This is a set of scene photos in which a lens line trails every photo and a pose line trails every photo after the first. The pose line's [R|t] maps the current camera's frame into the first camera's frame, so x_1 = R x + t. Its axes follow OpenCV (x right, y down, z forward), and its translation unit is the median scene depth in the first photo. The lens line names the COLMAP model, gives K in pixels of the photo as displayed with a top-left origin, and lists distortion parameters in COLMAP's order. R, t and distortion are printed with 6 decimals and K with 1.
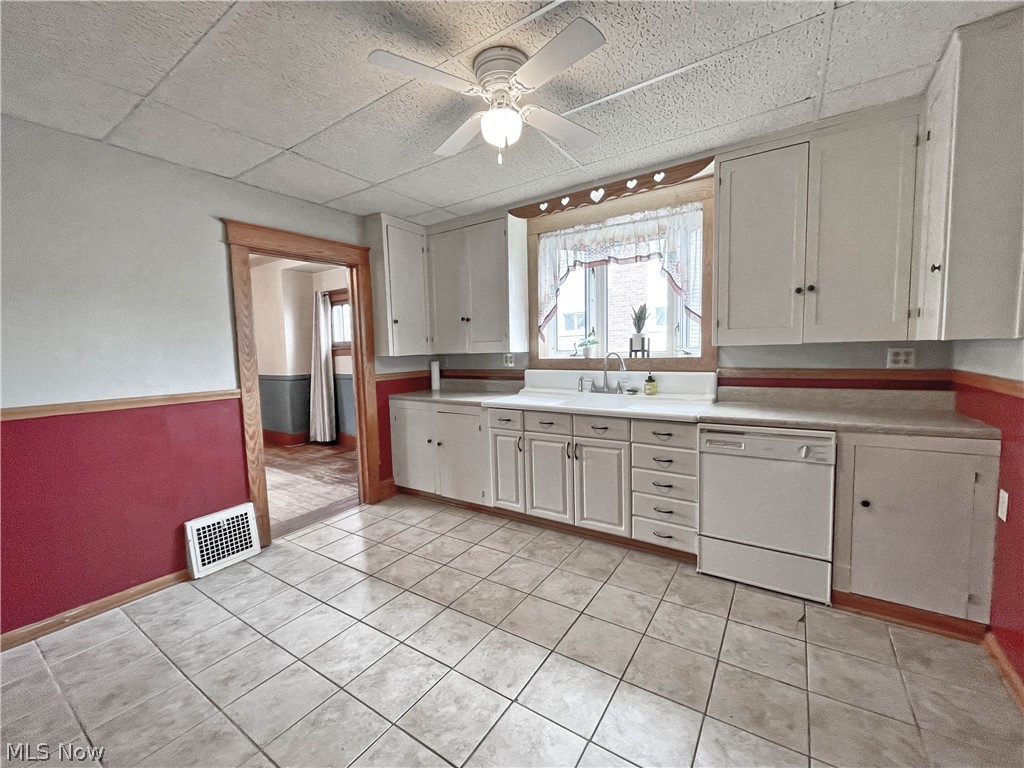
lens RADIAL K [[411.5, 0, 505.1], [0, 411.5, 382.9], [0, 0, 1]] dist [-0.001115, -0.000662]
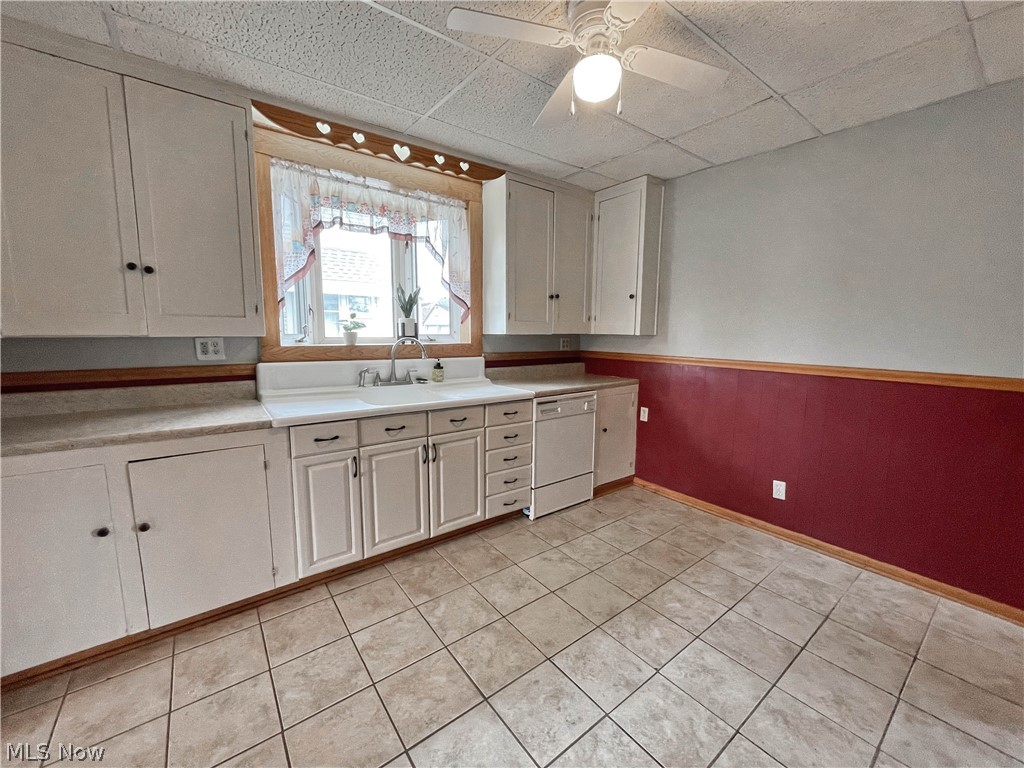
lens RADIAL K [[411.5, 0, 512.6], [0, 411.5, 383.2], [0, 0, 1]] dist [-0.001115, -0.000662]
pose [[0.324705, -0.092167, 0.941314, -0.544847], [0.058038, 0.995307, 0.077434, -0.035115], [-0.944033, 0.029489, 0.328530, 0.522099]]
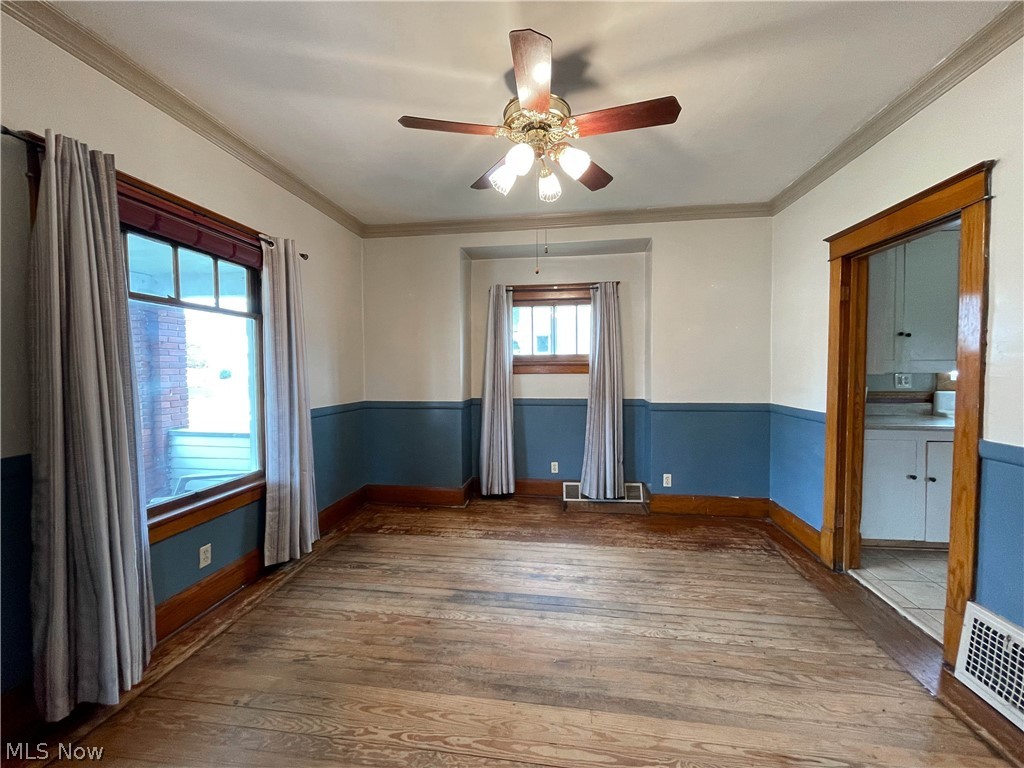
lens RADIAL K [[411.5, 0, 512.5], [0, 411.5, 383.6], [0, 0, 1]] dist [-0.001115, -0.000662]
pose [[0.899999, 0.002632, 0.435885, -1.564695], [0.019303, 0.998760, -0.045887, -0.031460], [-0.435465, 0.049712, 0.898832, 0.730430]]
